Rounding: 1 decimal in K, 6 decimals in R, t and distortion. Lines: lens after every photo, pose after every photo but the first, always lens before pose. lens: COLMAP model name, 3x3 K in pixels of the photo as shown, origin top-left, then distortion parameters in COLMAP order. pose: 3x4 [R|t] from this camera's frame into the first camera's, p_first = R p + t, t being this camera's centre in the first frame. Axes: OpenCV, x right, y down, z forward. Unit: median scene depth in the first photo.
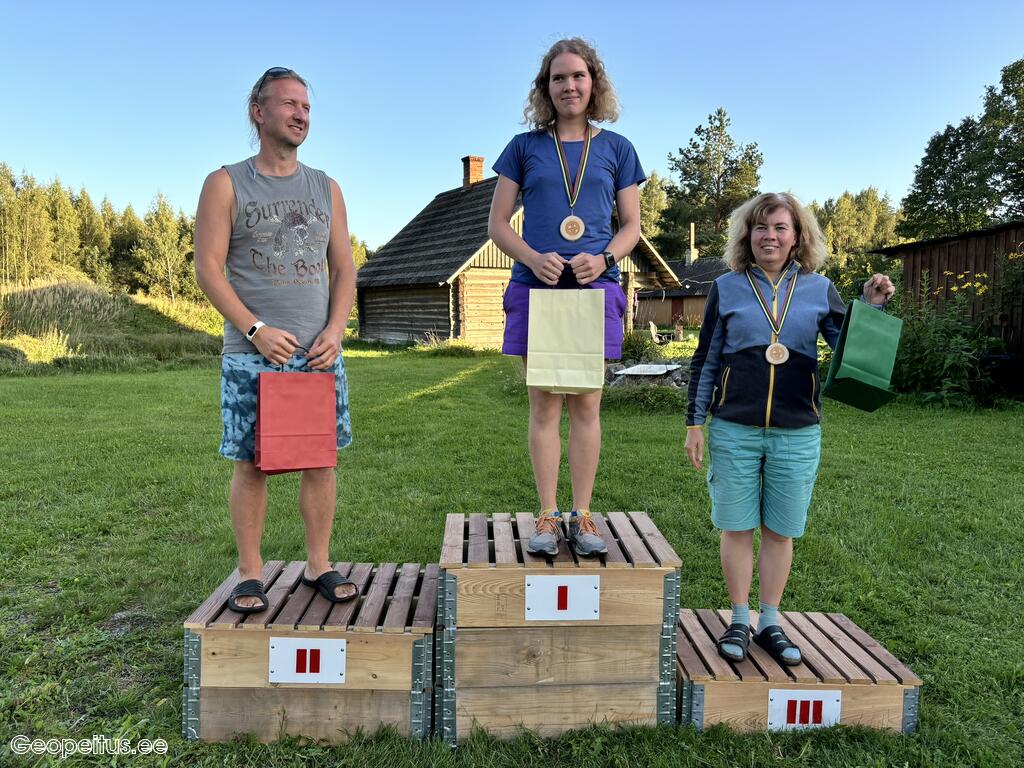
lens RADIAL K [[819.7, 0, 515.3], [0, 819.7, 377.1], [0, 0, 1]] dist [0.071535, -0.097683]
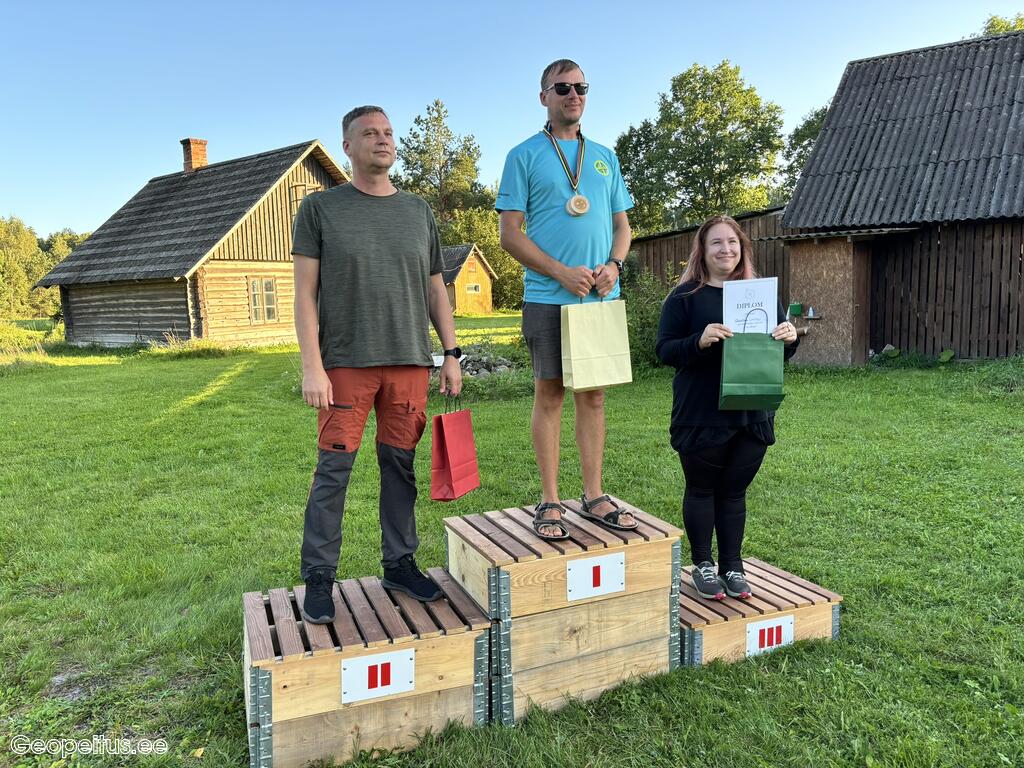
lens RADIAL K [[821.2, 0, 538.3], [0, 821.2, 376.2], [0, 0, 1]] dist [0.059919, -0.079760]
pose [[0.928670, -0.067466, 0.364720, -0.223092], [0.061550, 0.997716, 0.027836, -0.024294], [-0.365765, -0.003402, 0.930701, -0.016299]]
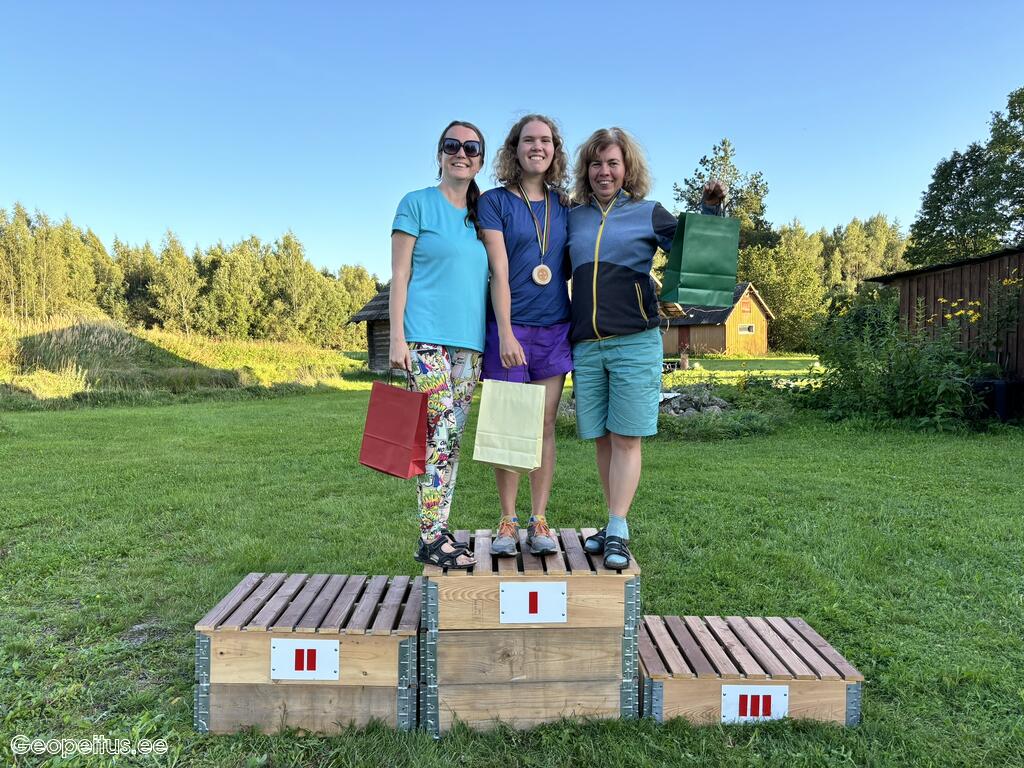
lens RADIAL K [[821.6, 0, 509.3], [0, 821.6, 391.5], [0, 0, 1]] dist [0.064723, -0.084731]
pose [[0.999713, -0.009884, -0.021814, 0.028123], [0.009459, 0.999766, -0.019477, 0.002569], [0.022001, 0.019265, 0.999572, -0.063344]]
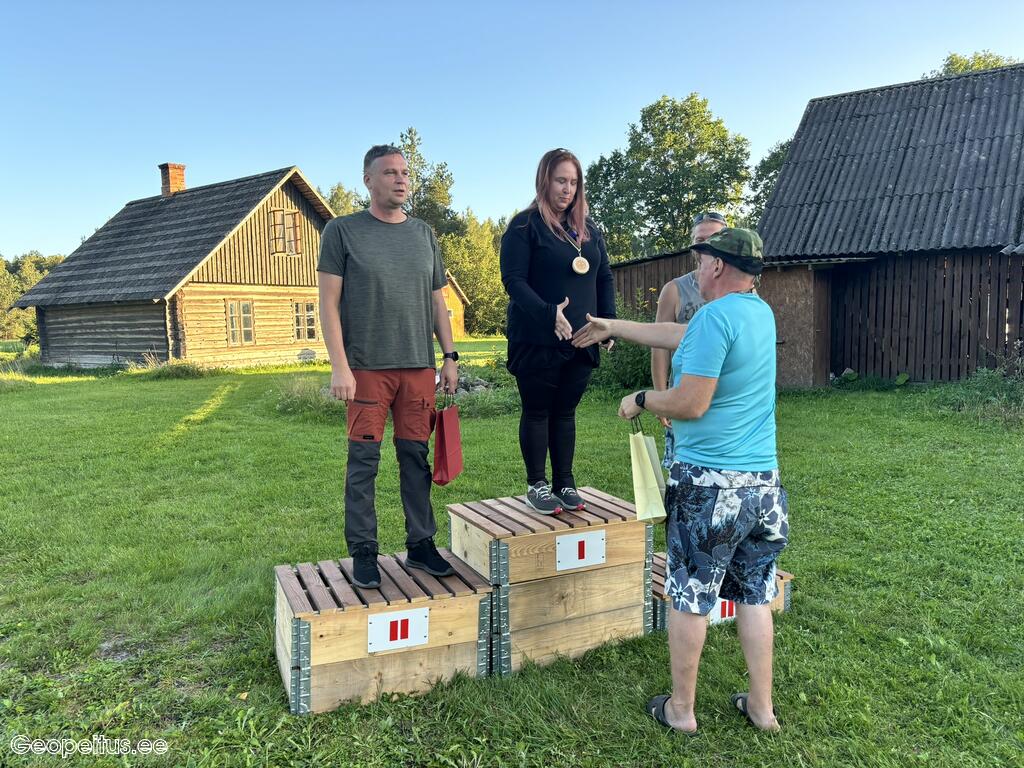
lens RADIAL K [[826.7, 0, 529.1], [0, 826.7, 387.4], [0, 0, 1]] dist [0.053398, -0.067888]
pose [[0.918678, -0.055347, 0.391110, -0.284436], [0.055933, 0.998385, 0.009902, -0.006759], [-0.391026, 0.012779, 0.920291, -0.106771]]
